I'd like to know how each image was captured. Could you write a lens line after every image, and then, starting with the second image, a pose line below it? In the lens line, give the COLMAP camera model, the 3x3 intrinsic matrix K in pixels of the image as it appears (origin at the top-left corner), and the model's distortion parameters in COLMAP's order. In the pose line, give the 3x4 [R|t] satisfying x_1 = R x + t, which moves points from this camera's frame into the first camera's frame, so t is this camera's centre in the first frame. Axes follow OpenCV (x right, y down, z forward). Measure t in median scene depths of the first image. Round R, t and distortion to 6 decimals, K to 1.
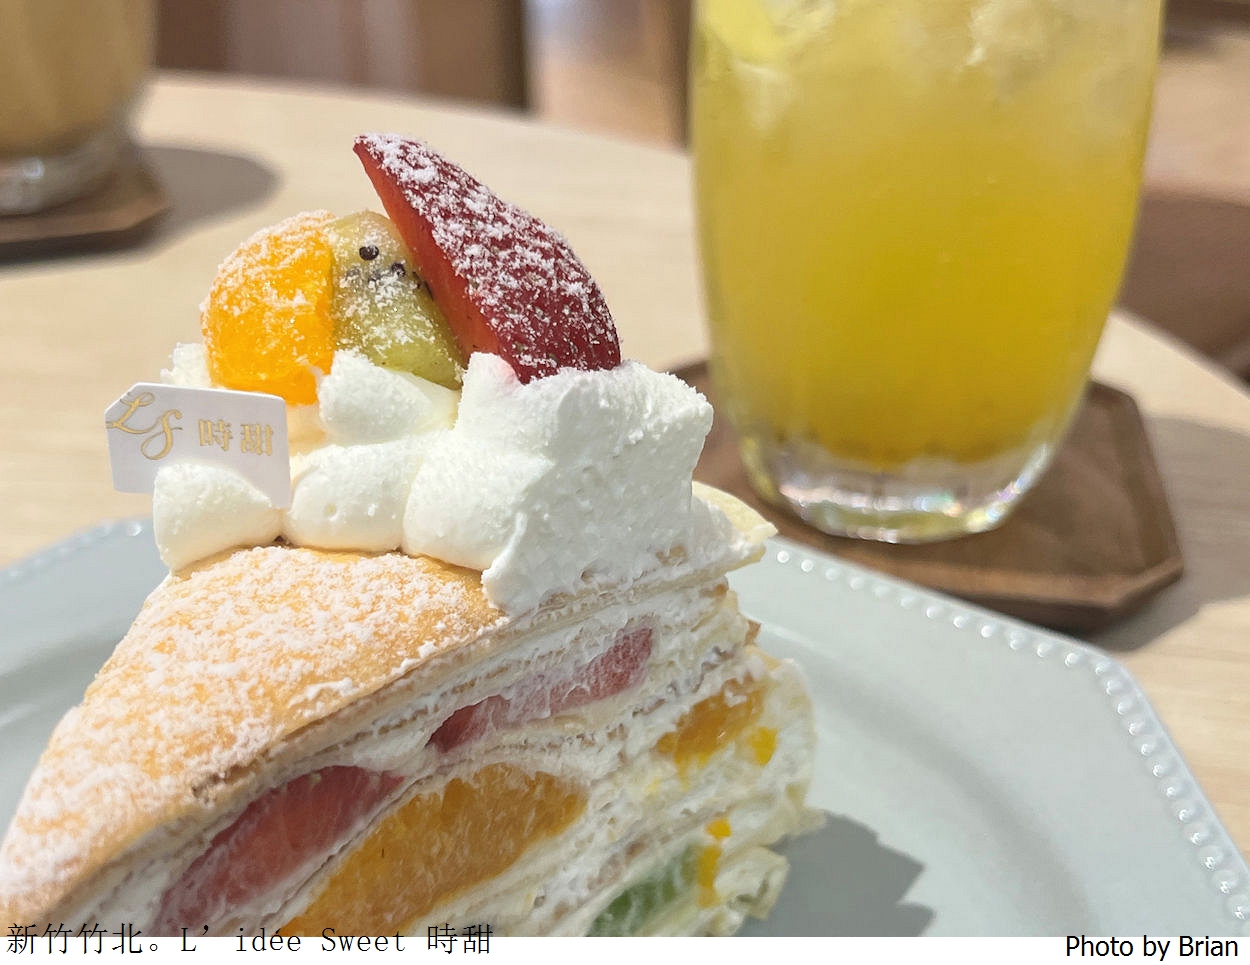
lens RADIAL K [[1917.0, 0, 774.2], [0, 1917.0, 479.8], [0, 0, 1]] dist [0.051993, -0.010200]
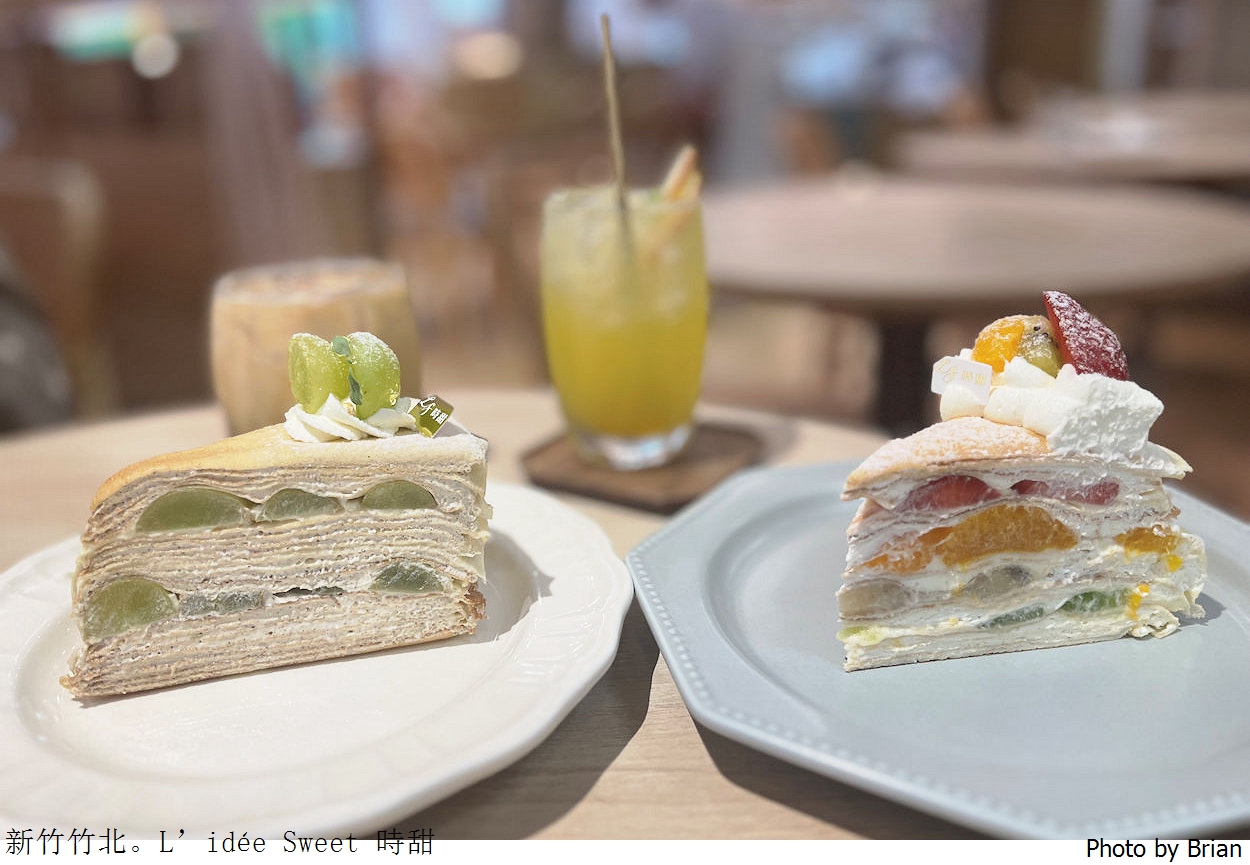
lens RADIAL K [[975.6, 0, 623.5], [0, 975.6, 395.1], [0, 0, 1]] dist [0.002763, 0.002270]
pose [[0.734899, 0.150060, -0.661367, 0.326811], [-0.264554, 0.961384, -0.075836, 0.260471], [0.624448, 0.230699, 0.746219, -0.472676]]
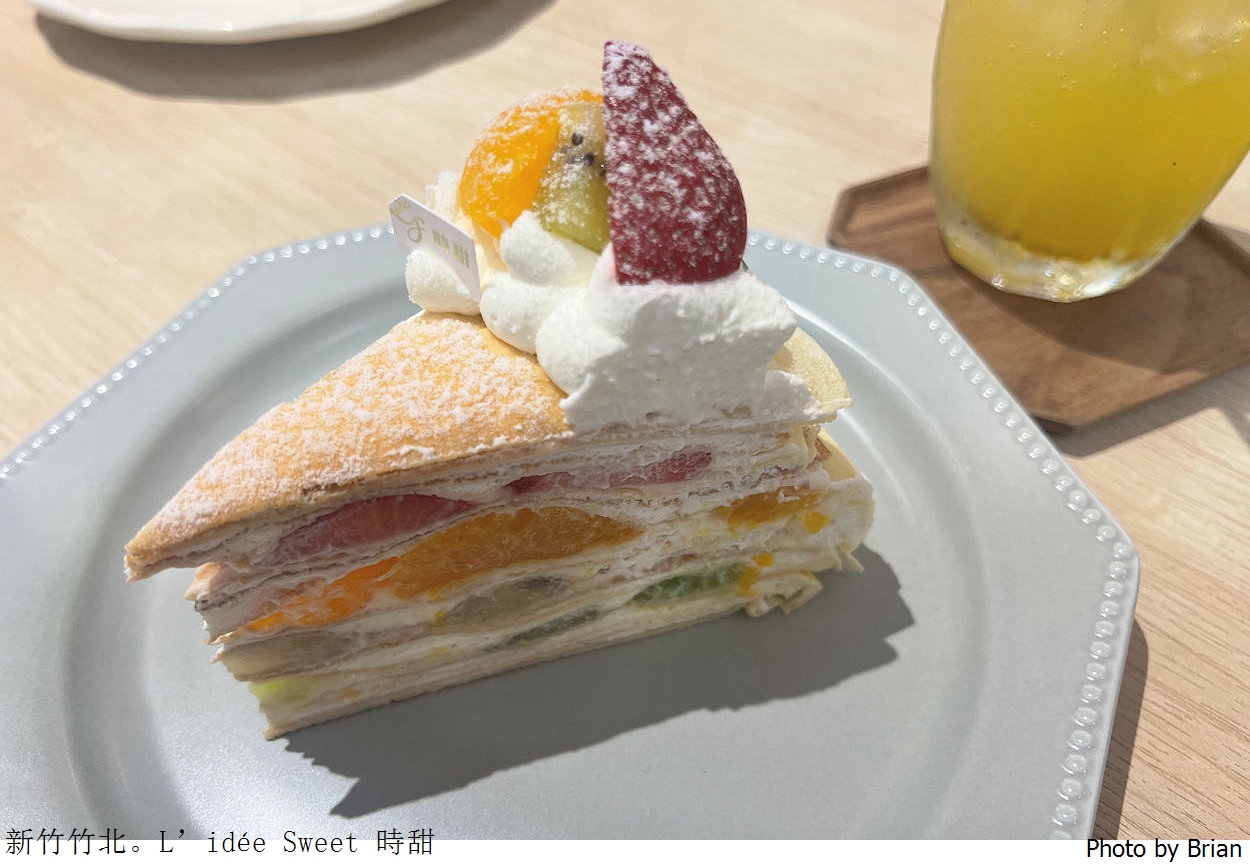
lens RADIAL K [[1031.5, 0, 648.5], [0, 1031.5, 471.7], [0, 0, 1]] dist [0.087031, -0.243785]
pose [[0.812844, 0.435079, -0.387286, 0.220947], [-0.248775, 0.860508, 0.444565, -0.261135], [0.526683, -0.265015, 0.807695, 0.385066]]
